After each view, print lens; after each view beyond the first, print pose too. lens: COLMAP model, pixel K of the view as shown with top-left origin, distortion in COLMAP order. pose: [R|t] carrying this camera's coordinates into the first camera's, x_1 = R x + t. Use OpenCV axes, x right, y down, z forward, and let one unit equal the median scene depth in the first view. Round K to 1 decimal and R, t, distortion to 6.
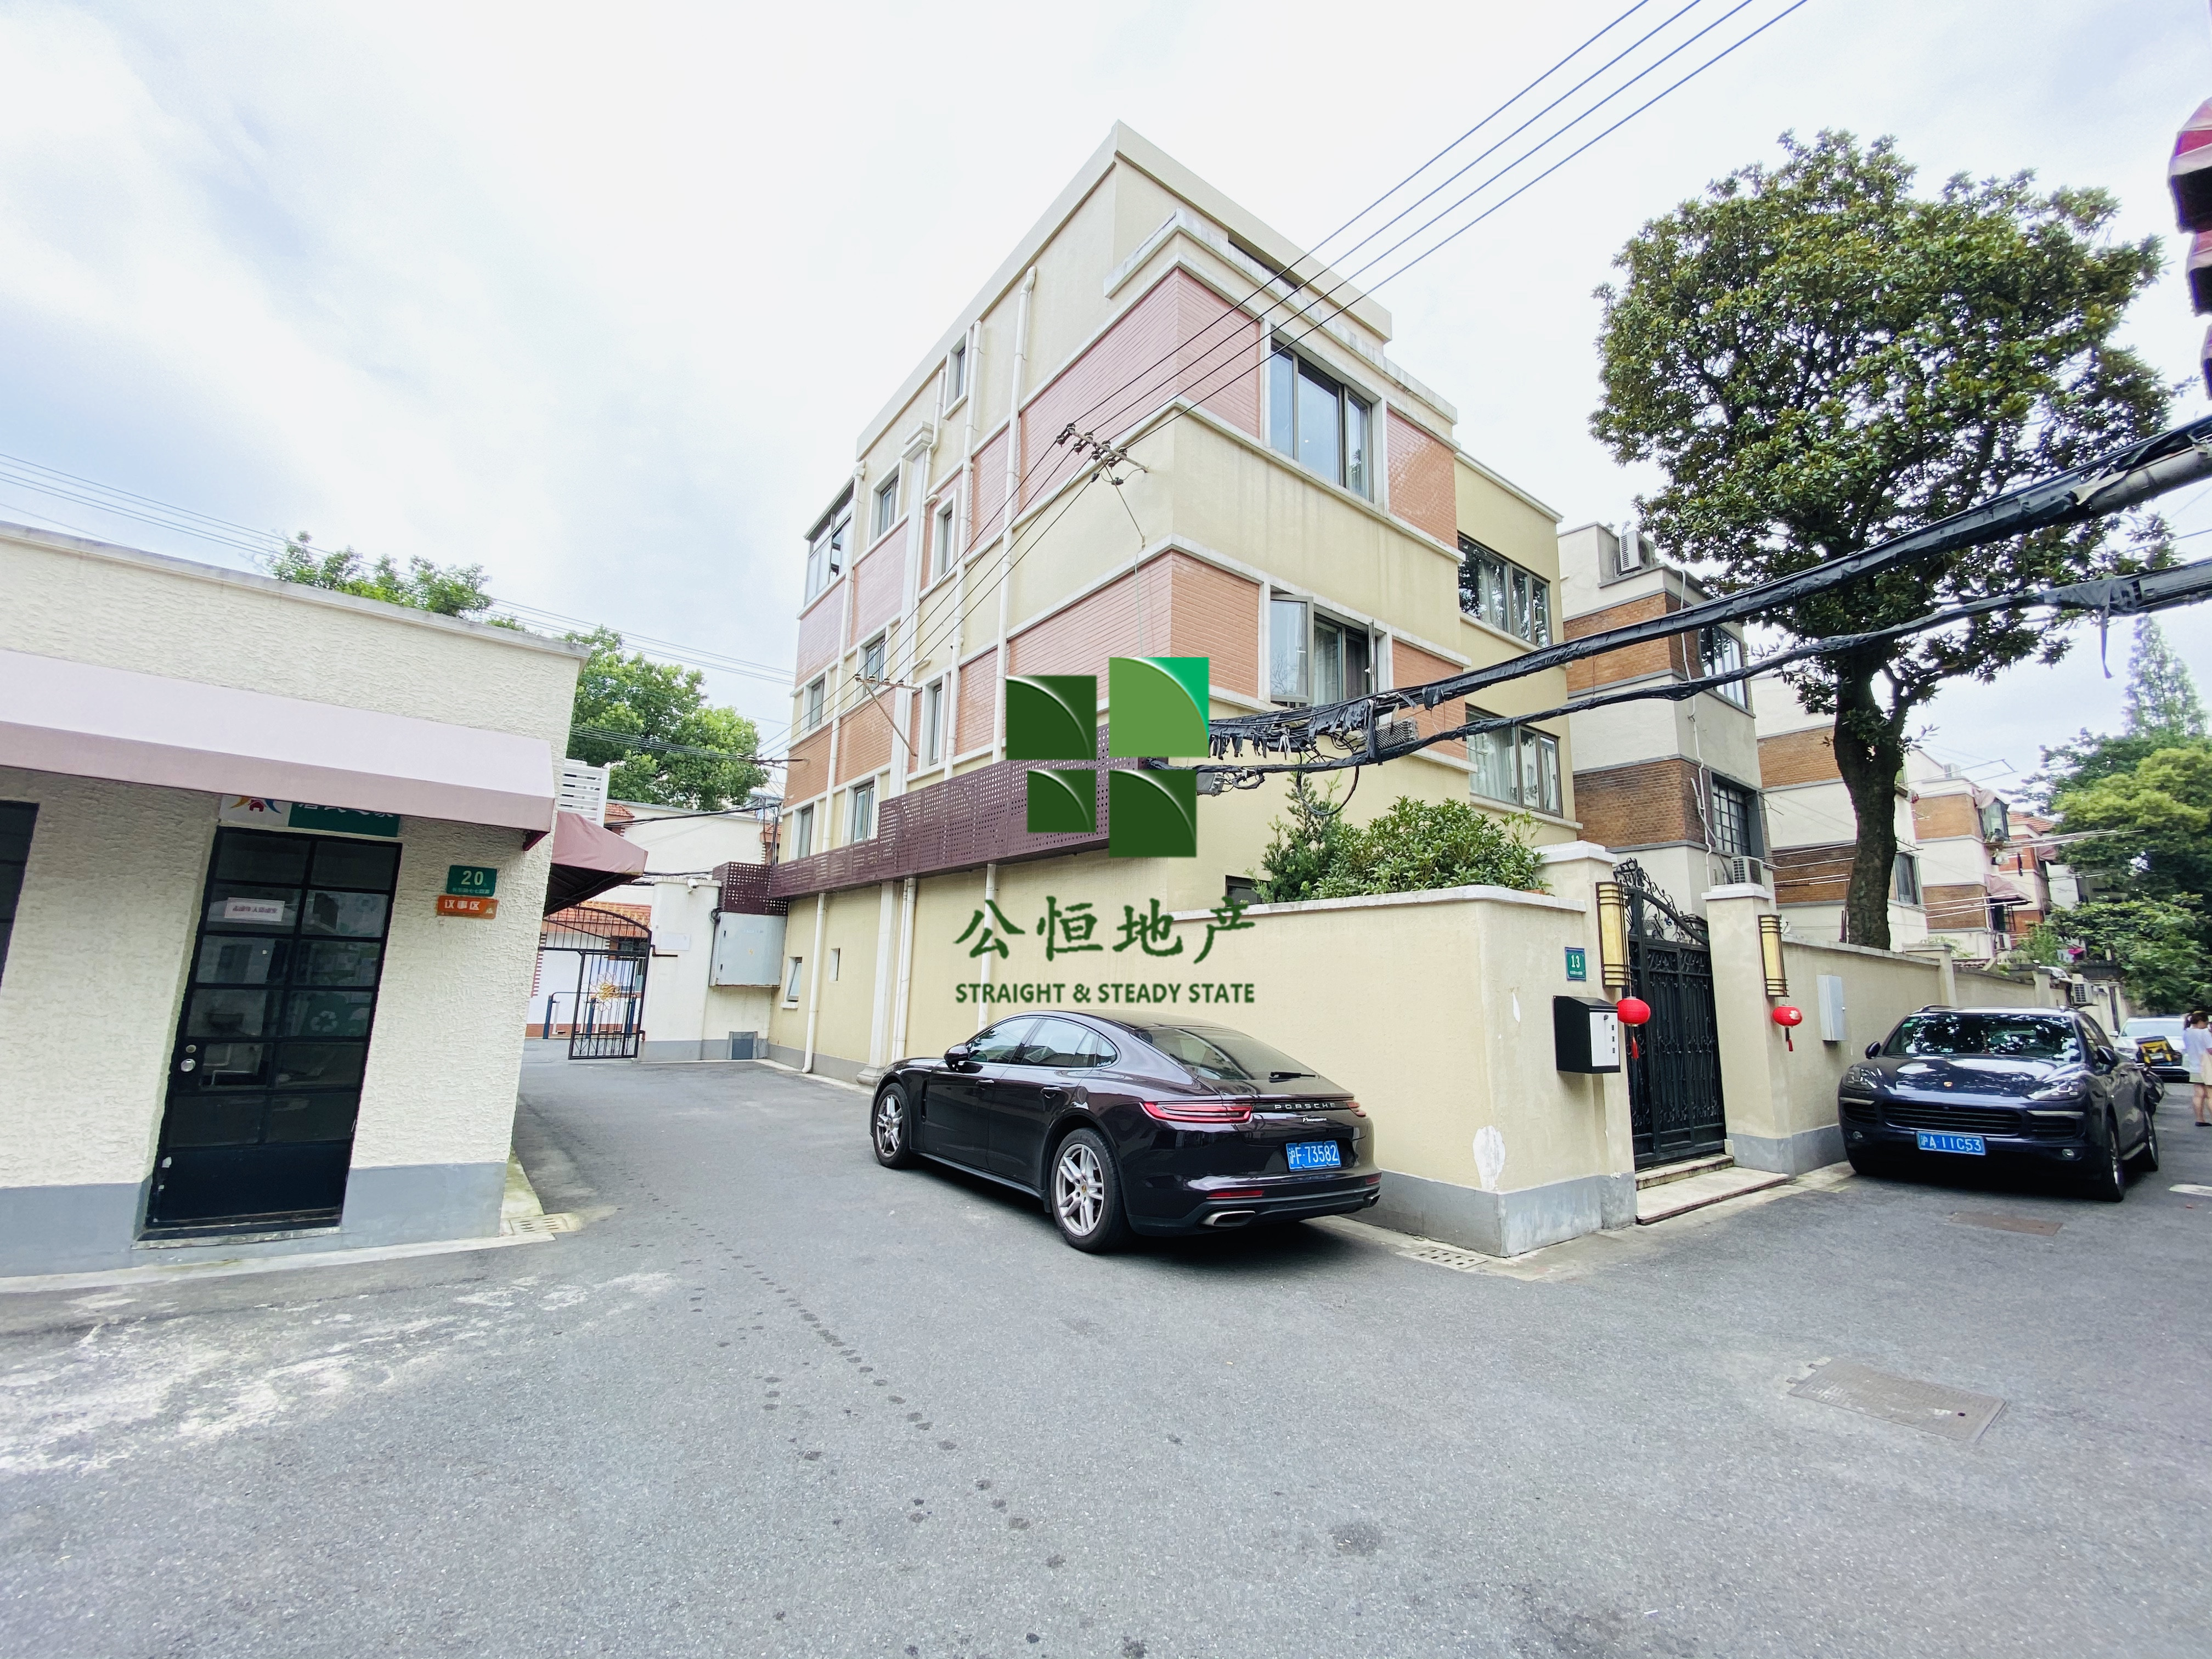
lens RADIAL K [[892.1, 0, 1106.0], [0, 892.1, 829.5], [0, 0, 1]] dist [0.019865, -0.020645]
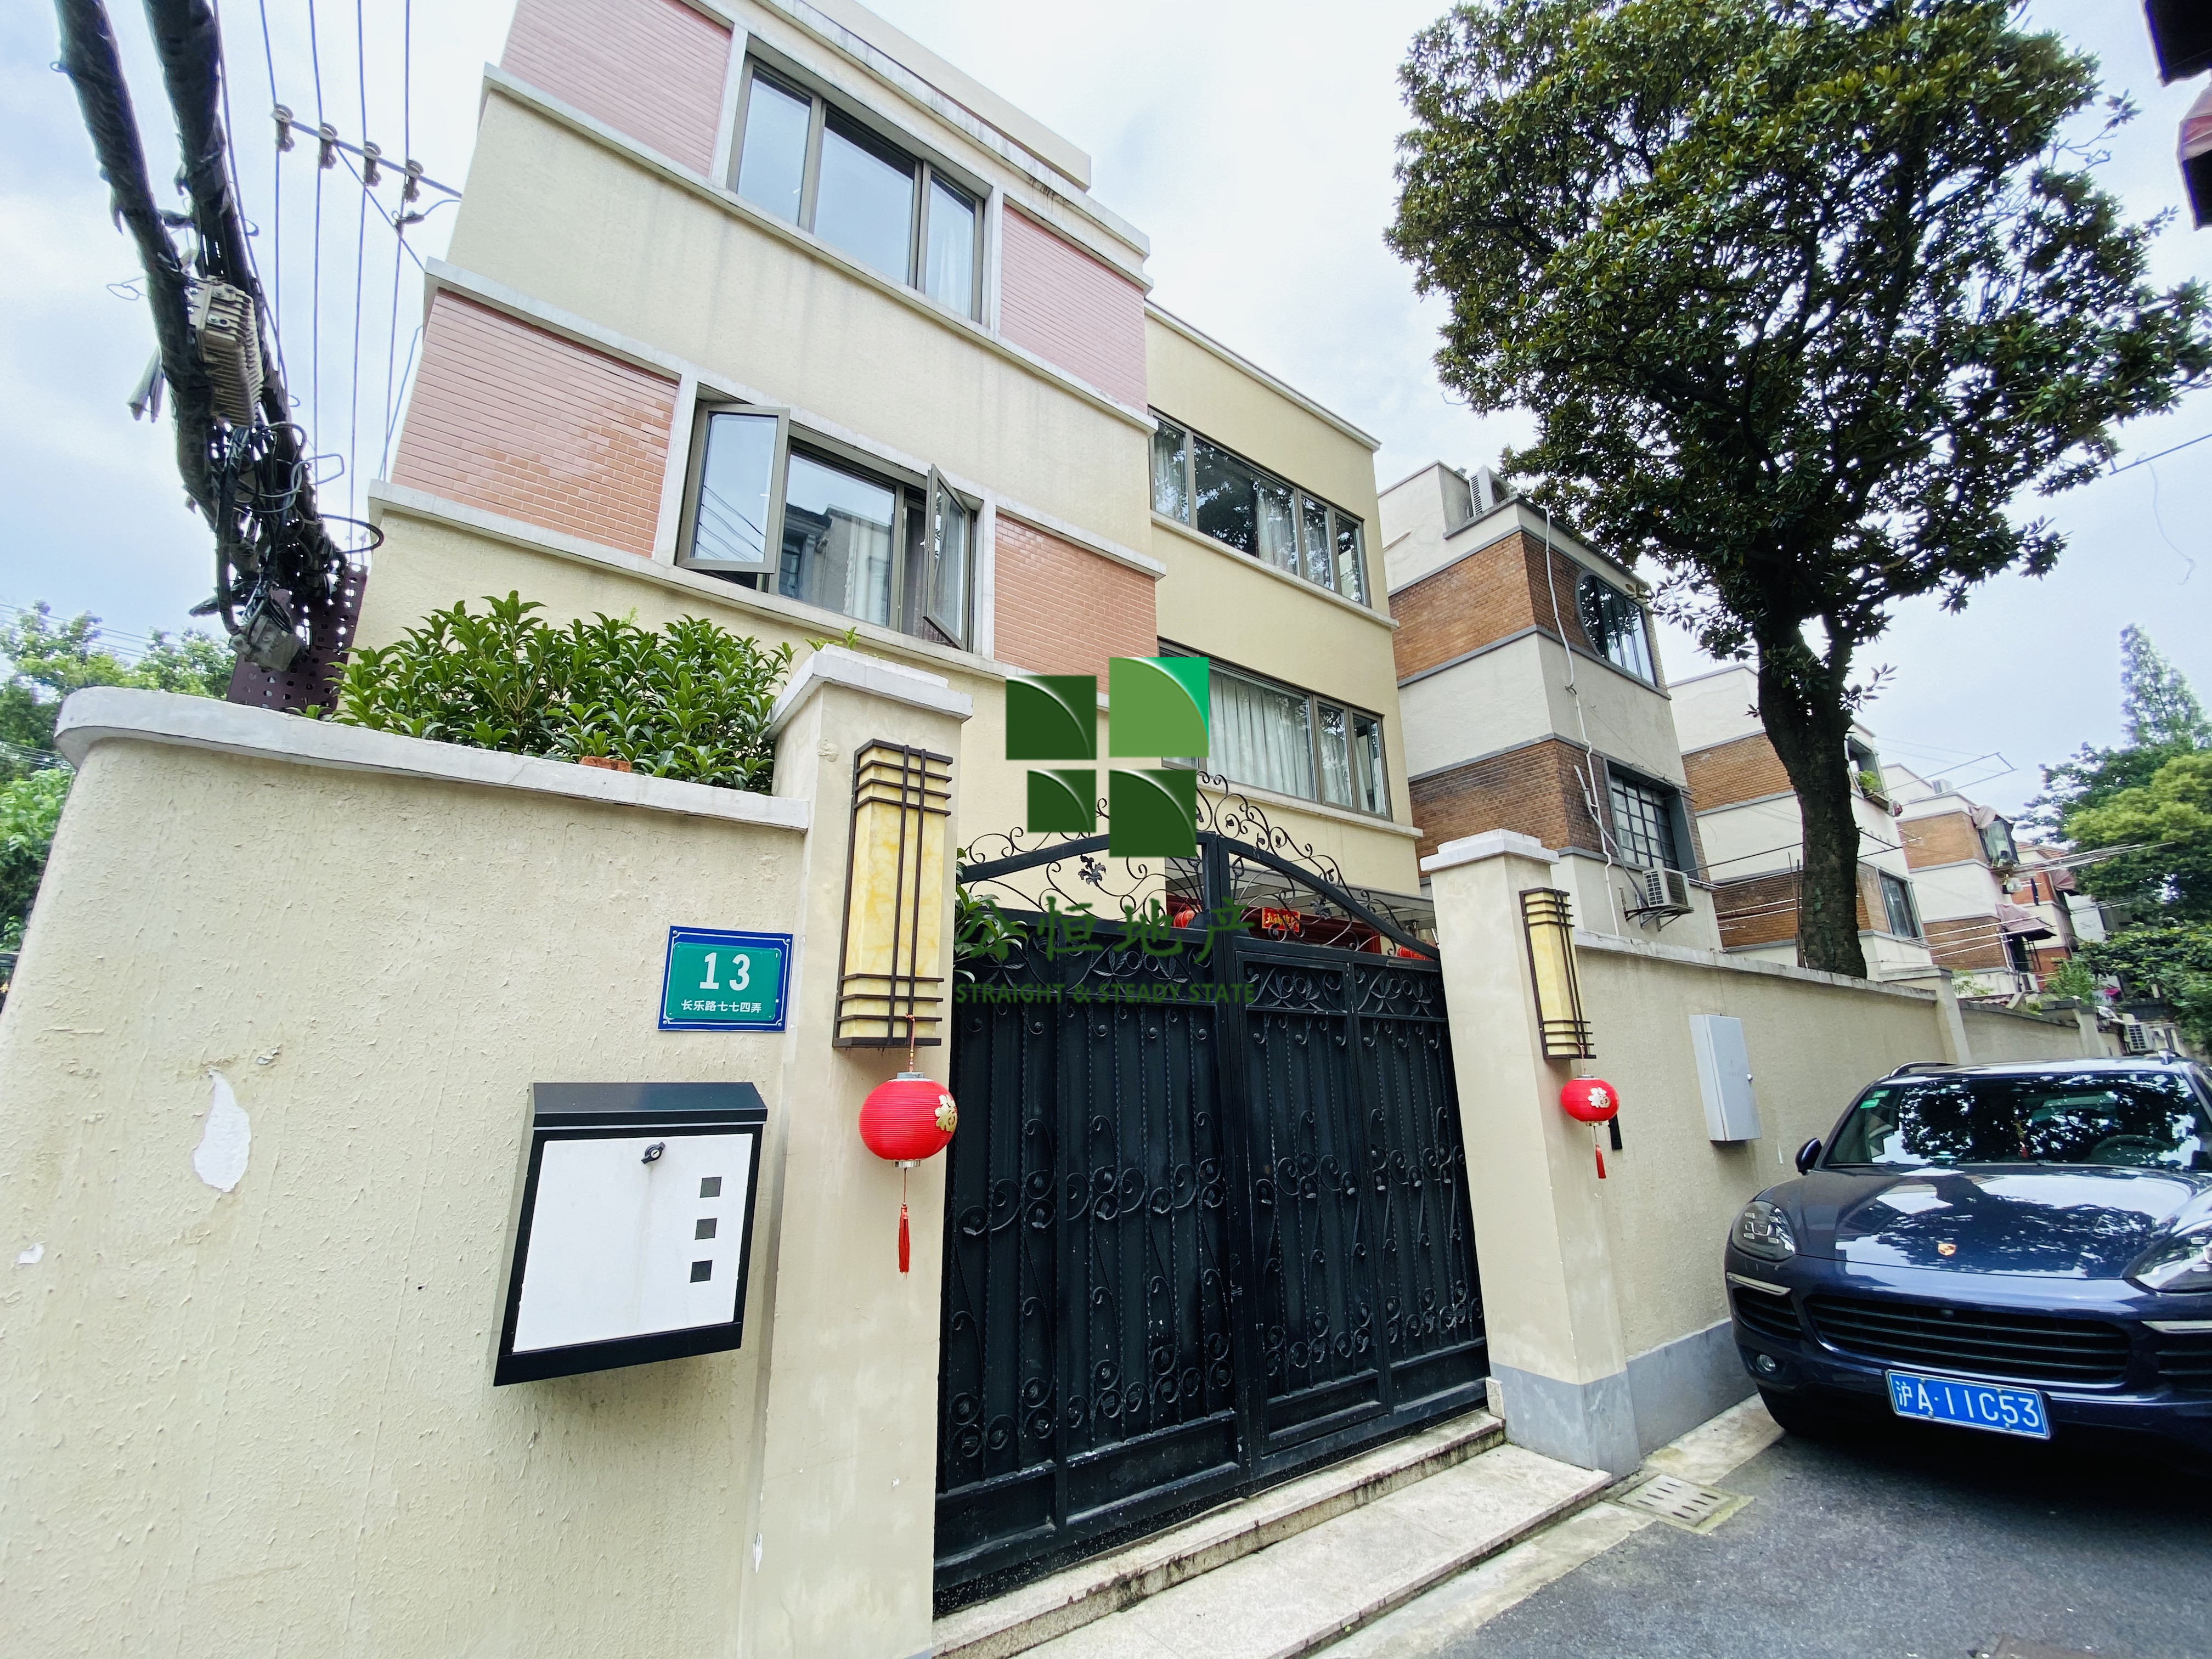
lens RADIAL K [[892.1, 0, 1106.0], [0, 892.1, 829.5], [0, 0, 1]] dist [0.019865, -0.020645]
pose [[0.999026, -0.044112, -0.001302, 0.256896], [0.043753, 0.993880, -0.101434, 0.052013], [0.005768, 0.101278, 0.994841, 0.258127]]
